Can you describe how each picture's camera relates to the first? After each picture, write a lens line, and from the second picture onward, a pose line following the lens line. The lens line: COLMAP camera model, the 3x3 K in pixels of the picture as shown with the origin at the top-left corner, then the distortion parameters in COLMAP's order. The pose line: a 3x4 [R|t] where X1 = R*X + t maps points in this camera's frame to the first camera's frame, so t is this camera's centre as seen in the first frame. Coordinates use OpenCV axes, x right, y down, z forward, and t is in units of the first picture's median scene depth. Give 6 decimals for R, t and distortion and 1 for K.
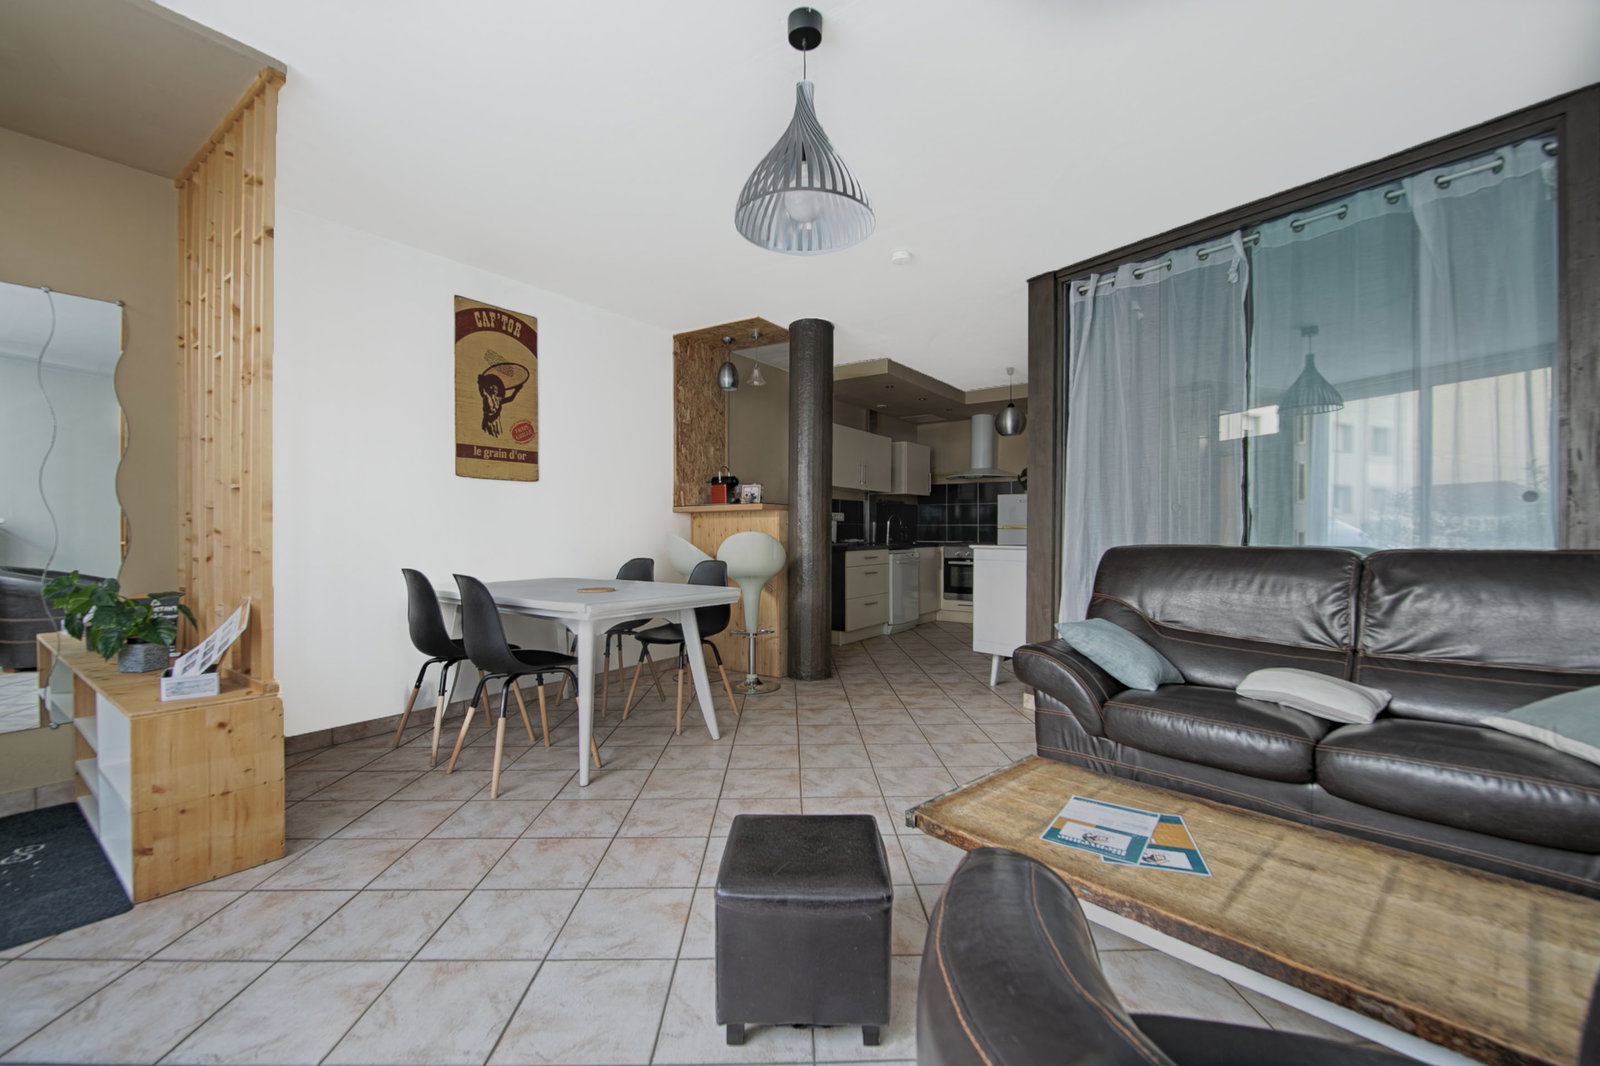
lens RADIAL K [[625.5, 0, 805.9], [0, 625.5, 535.2], [0, 0, 1]] dist [-0.000061, -0.000345]
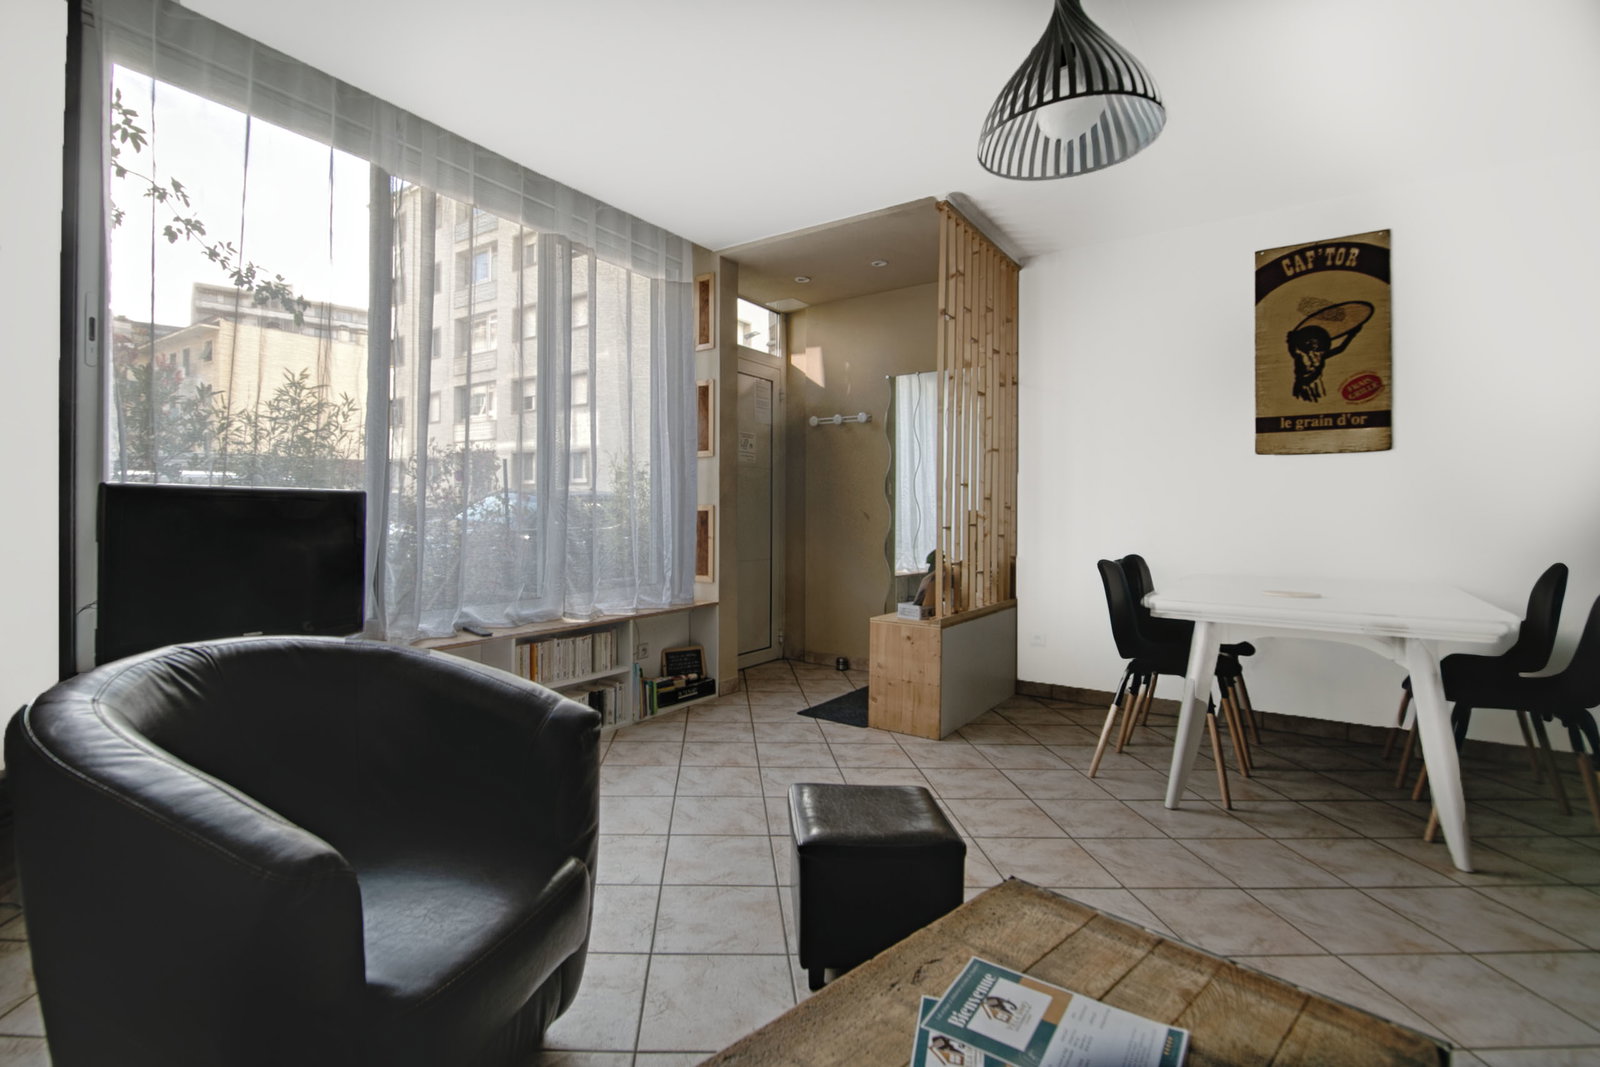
lens RADIAL K [[701.0, 0, 766.5], [0, 701.0, 509.3], [0, 0, 1]] dist [-0.002835, -0.000091]
pose [[0.084963, -0.003484, -0.996378, 0.355623], [-0.012061, 0.999917, -0.004525, -0.004050], [0.996311, 0.012402, 0.084914, 0.216497]]
